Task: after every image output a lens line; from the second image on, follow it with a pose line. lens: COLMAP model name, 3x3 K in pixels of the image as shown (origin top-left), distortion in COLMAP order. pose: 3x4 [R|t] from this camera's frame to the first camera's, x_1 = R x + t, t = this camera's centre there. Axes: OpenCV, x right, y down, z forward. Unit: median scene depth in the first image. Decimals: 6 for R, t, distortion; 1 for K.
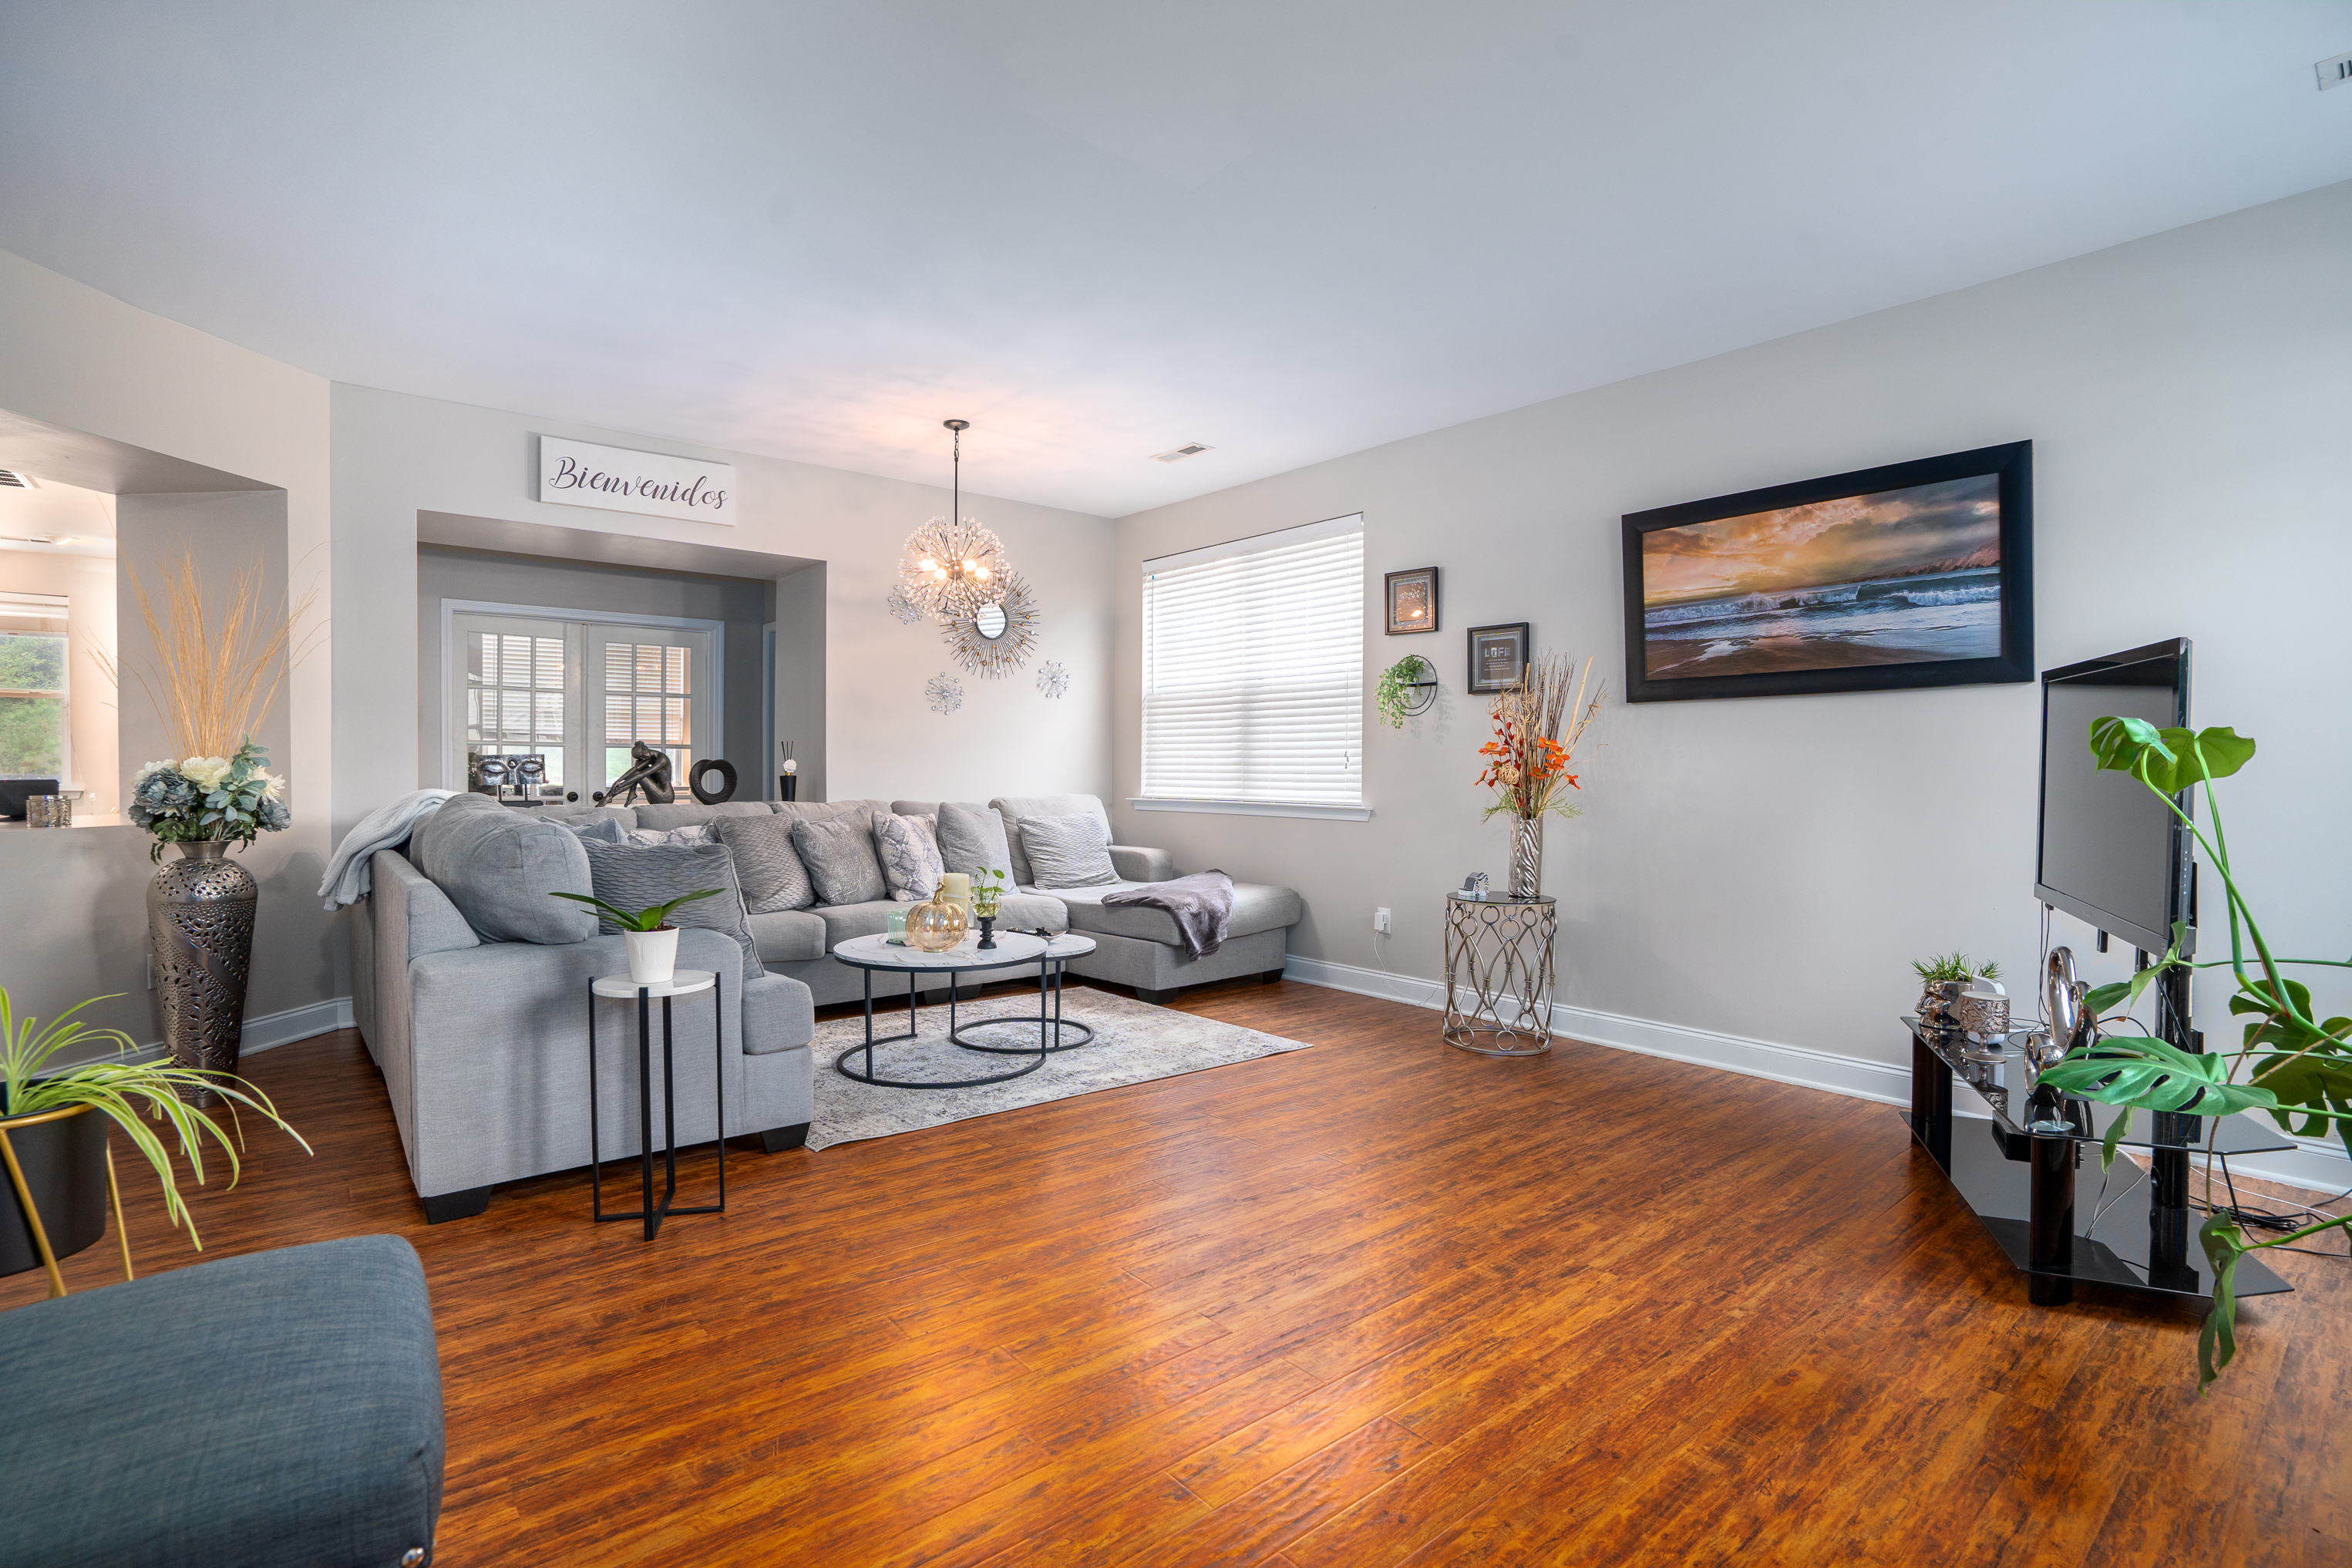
lens RADIAL K [[1109.4, 0, 1176.0], [0, 1109.4, 784.0], [0, 0, 1]] dist [-0.047030, 0.000054]
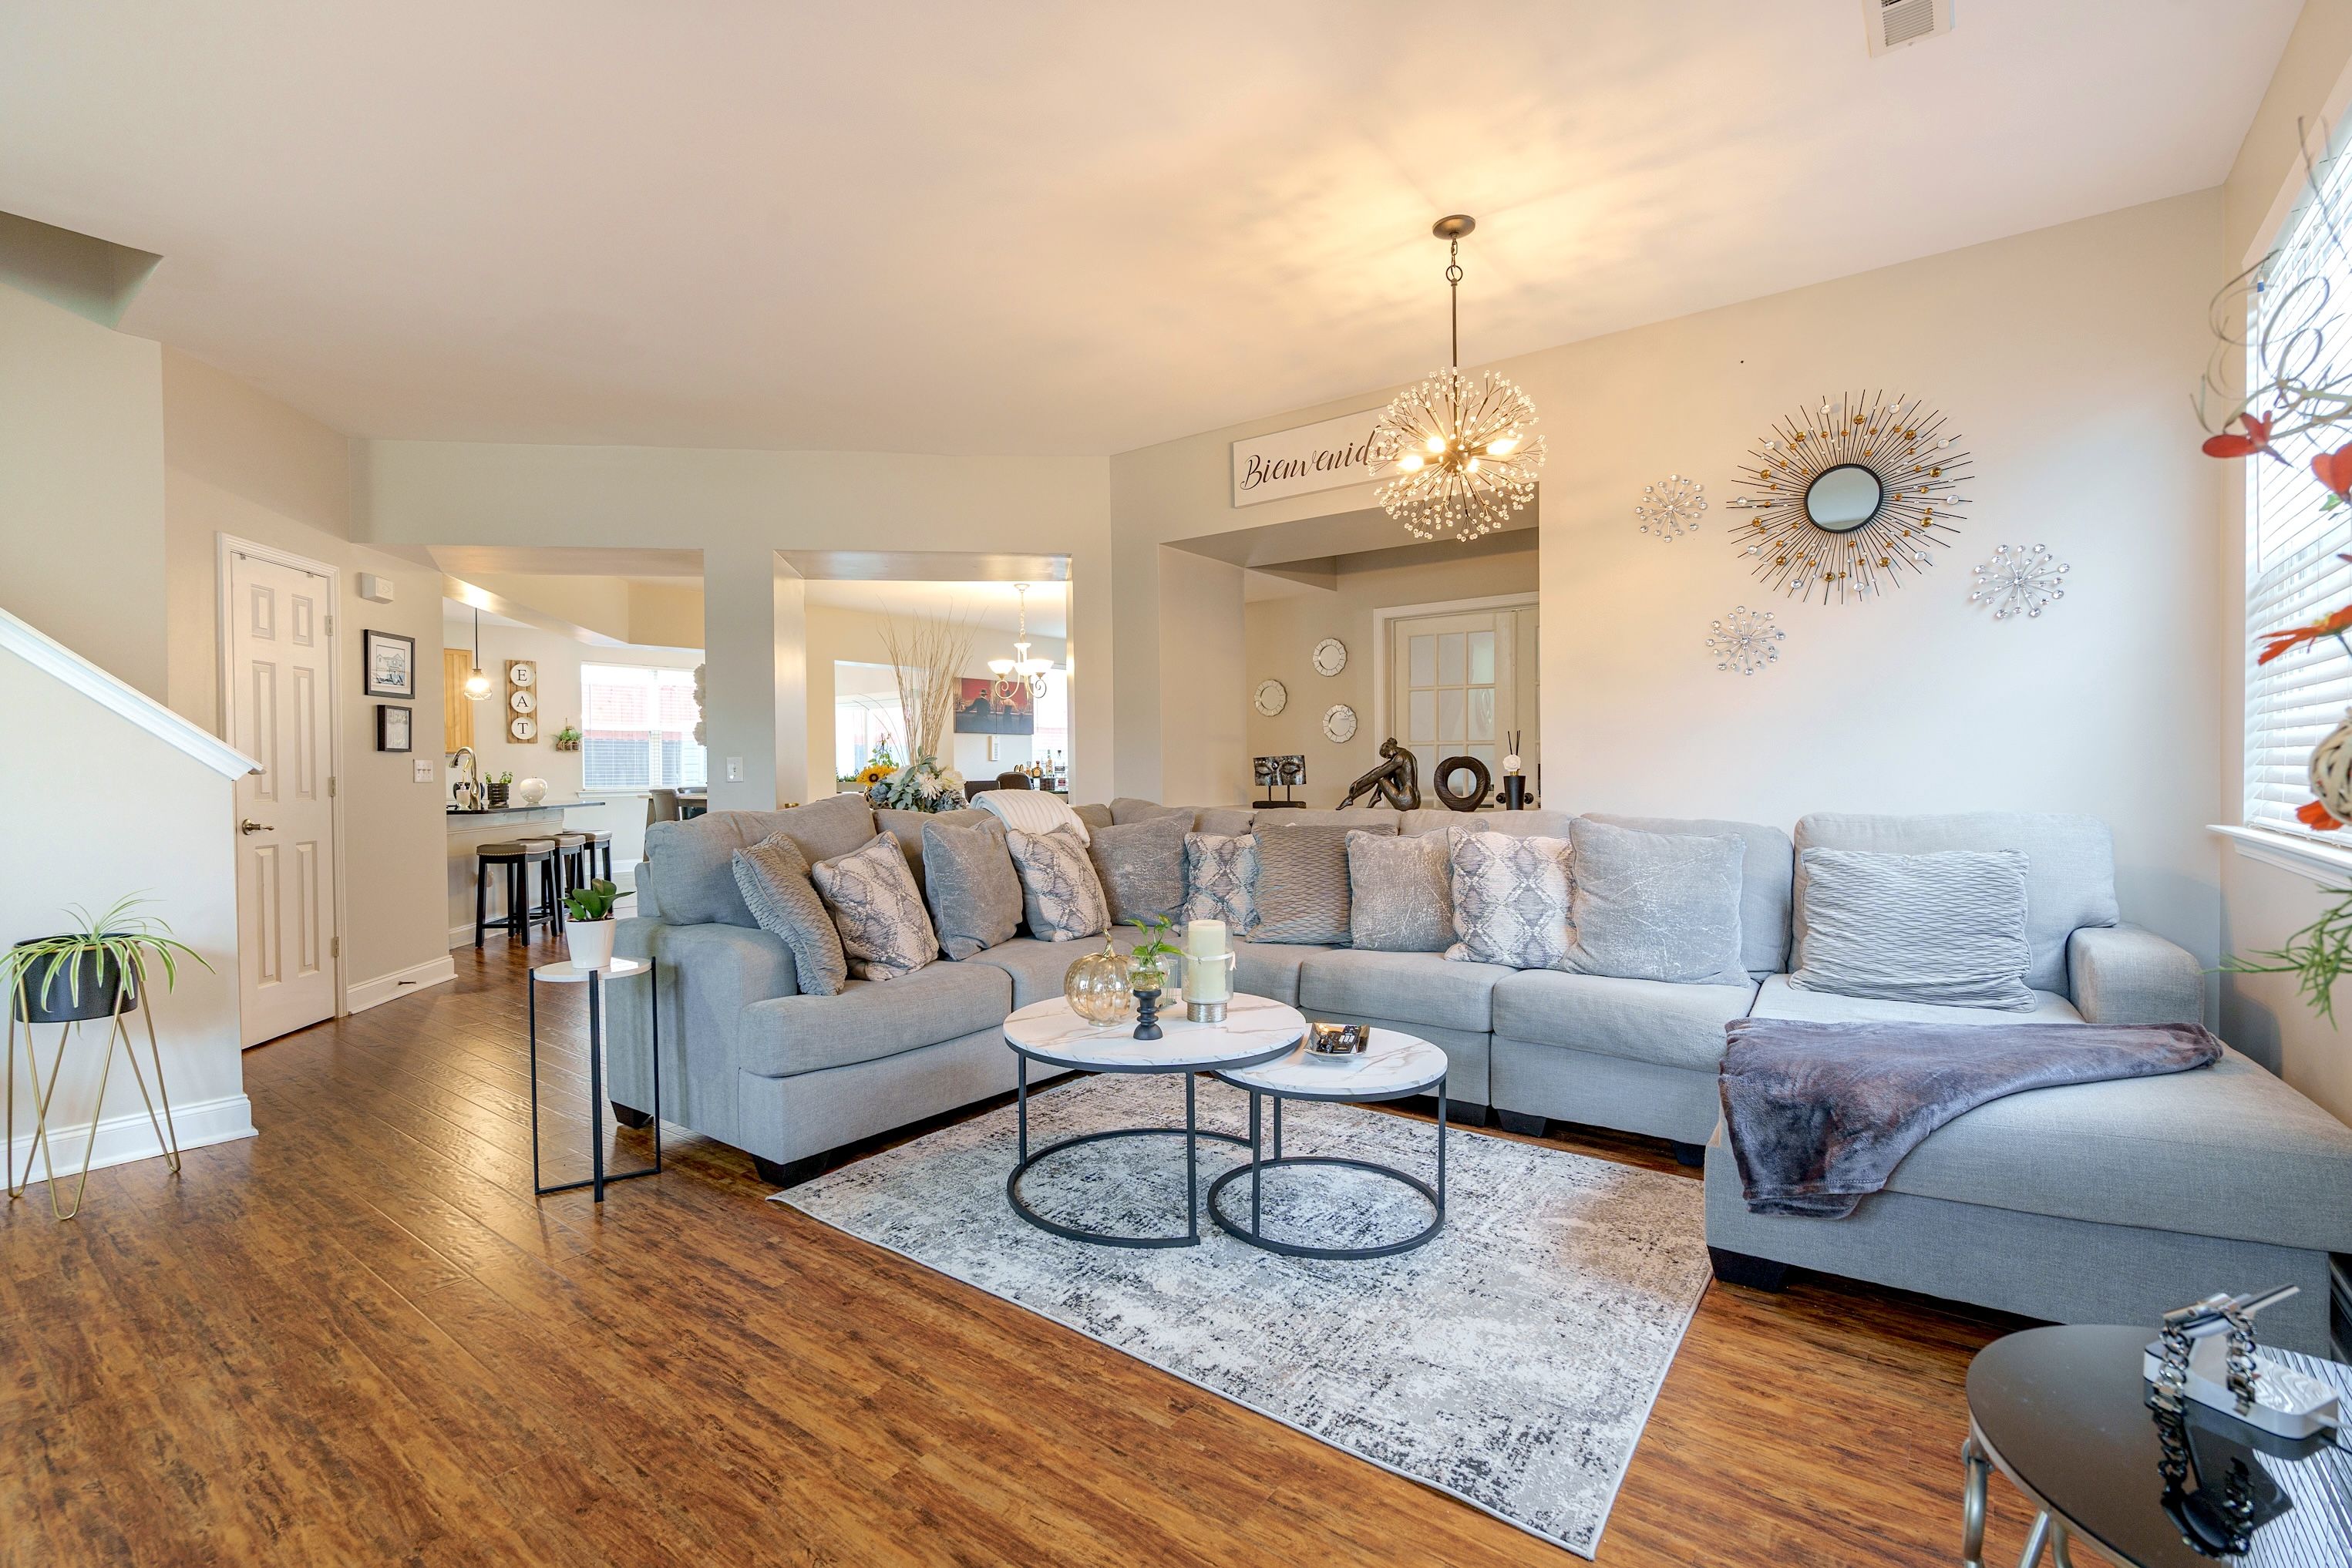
lens RADIAL K [[1068.0, 0, 1176.0], [0, 1068.0, 784.0], [0, 0, 1]] dist [-0.003172, -0.000315]
pose [[0.219925, 0.005690, -0.975500, 0.433117], [-0.003951, 0.999980, 0.004942, -0.006415], [0.975509, 0.002768, 0.219943, 0.828101]]
